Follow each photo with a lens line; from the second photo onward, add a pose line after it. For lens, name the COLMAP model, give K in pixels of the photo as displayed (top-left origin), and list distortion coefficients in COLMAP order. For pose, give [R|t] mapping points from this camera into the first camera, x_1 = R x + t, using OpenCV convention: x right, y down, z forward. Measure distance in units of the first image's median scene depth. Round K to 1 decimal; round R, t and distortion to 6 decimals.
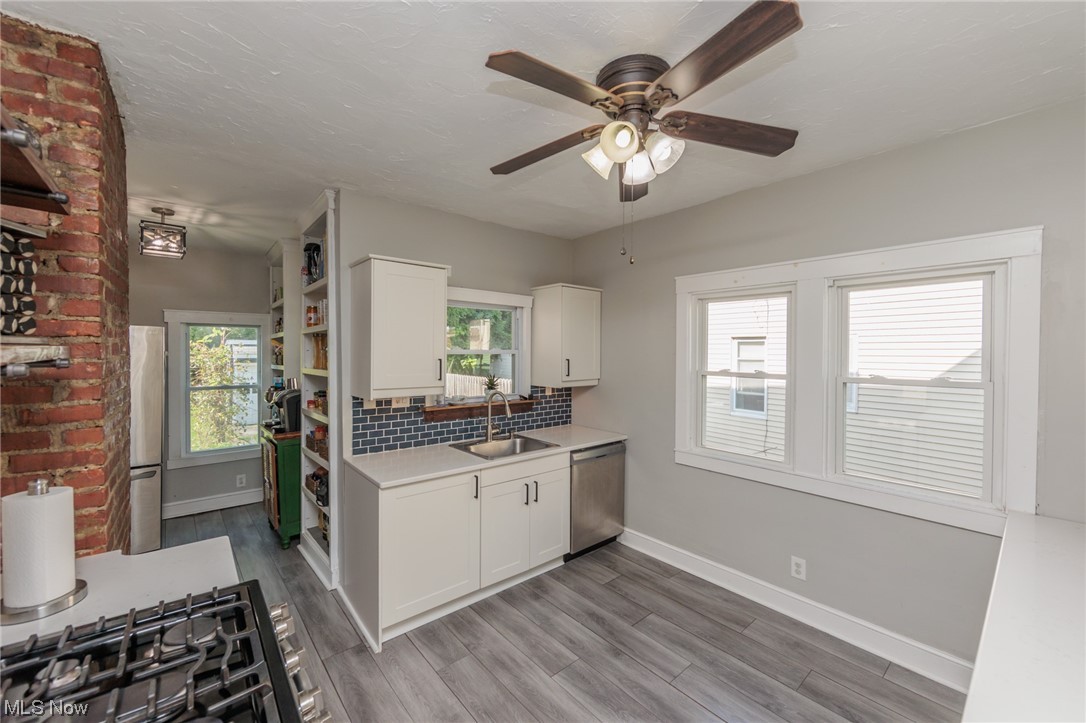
lens RADIAL K [[428.2, 0, 546.8], [0, 428.2, 356.8], [0, 0, 1]] dist [-0.000526, 0.000059]
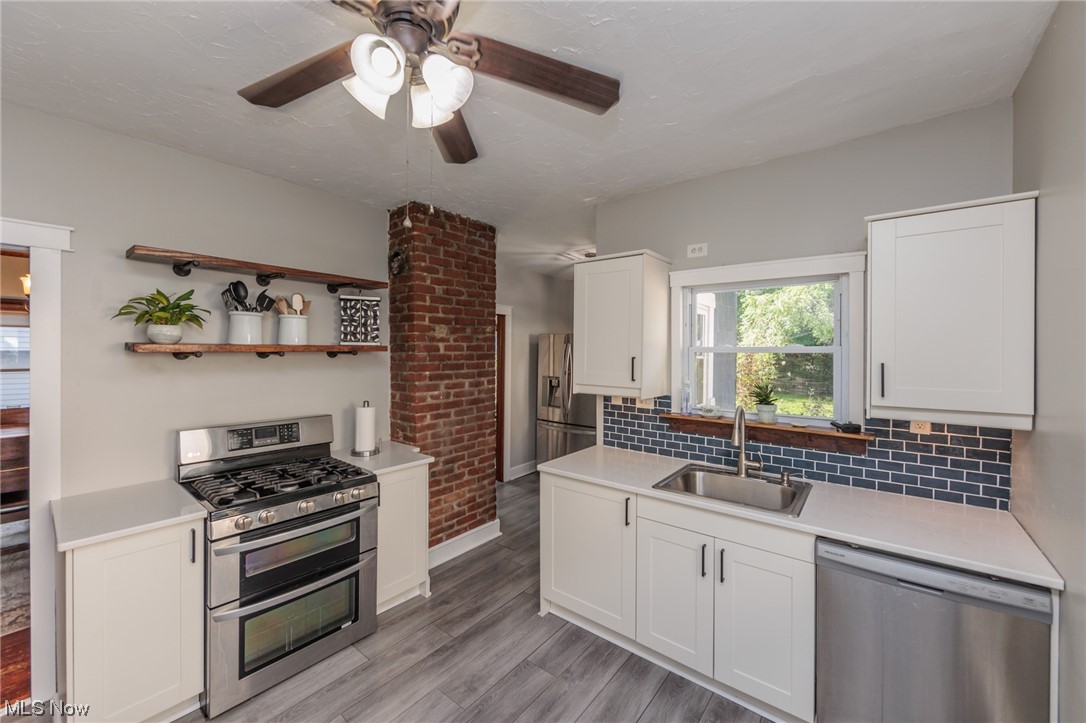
lens RADIAL K [[431.0, 0, 550.5], [0, 431.0, 351.5], [0, 0, 1]] dist [-0.000656, 0.000249]
pose [[0.192903, -0.001816, -0.981216, 0.550478], [-0.015937, 0.999861, -0.004984, 0.000674], [0.981088, 0.016599, 0.192847, 0.605284]]
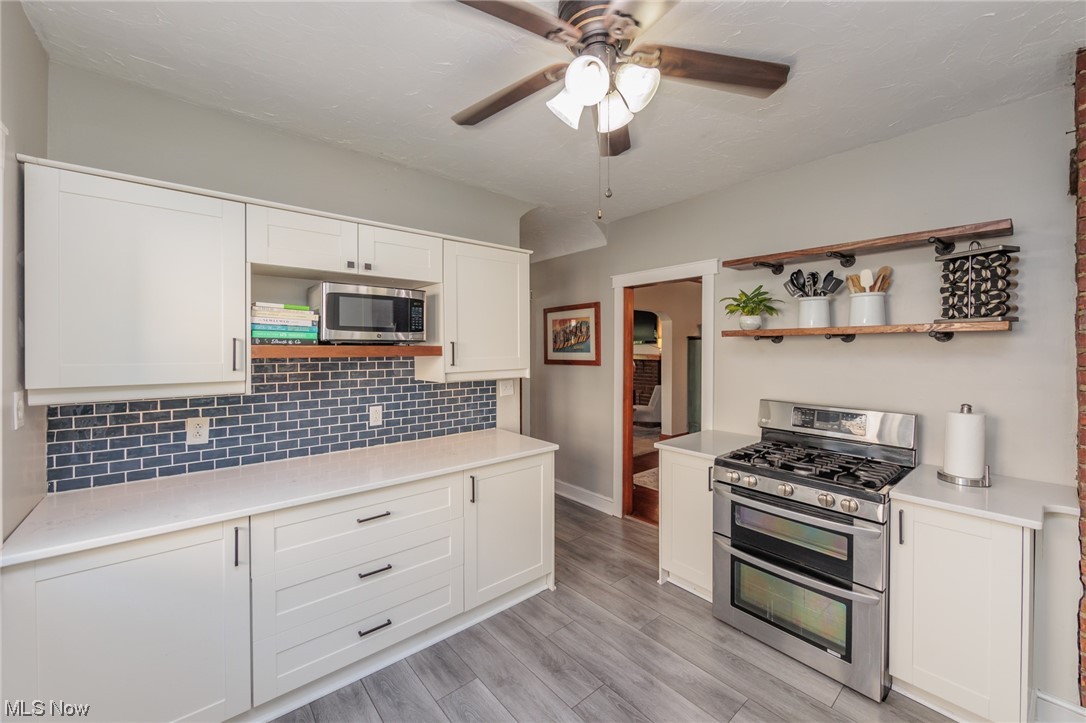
lens RADIAL K [[431.0, 0, 550.5], [0, 431.0, 351.5], [0, 0, 1]] dist [-0.000656, 0.000249]
pose [[-0.999975, -0.007065, -0.000100, 0.164057], [-0.007066, 0.999748, 0.021309, 0.023305], [-0.000051, 0.021309, -0.999773, 1.037752]]
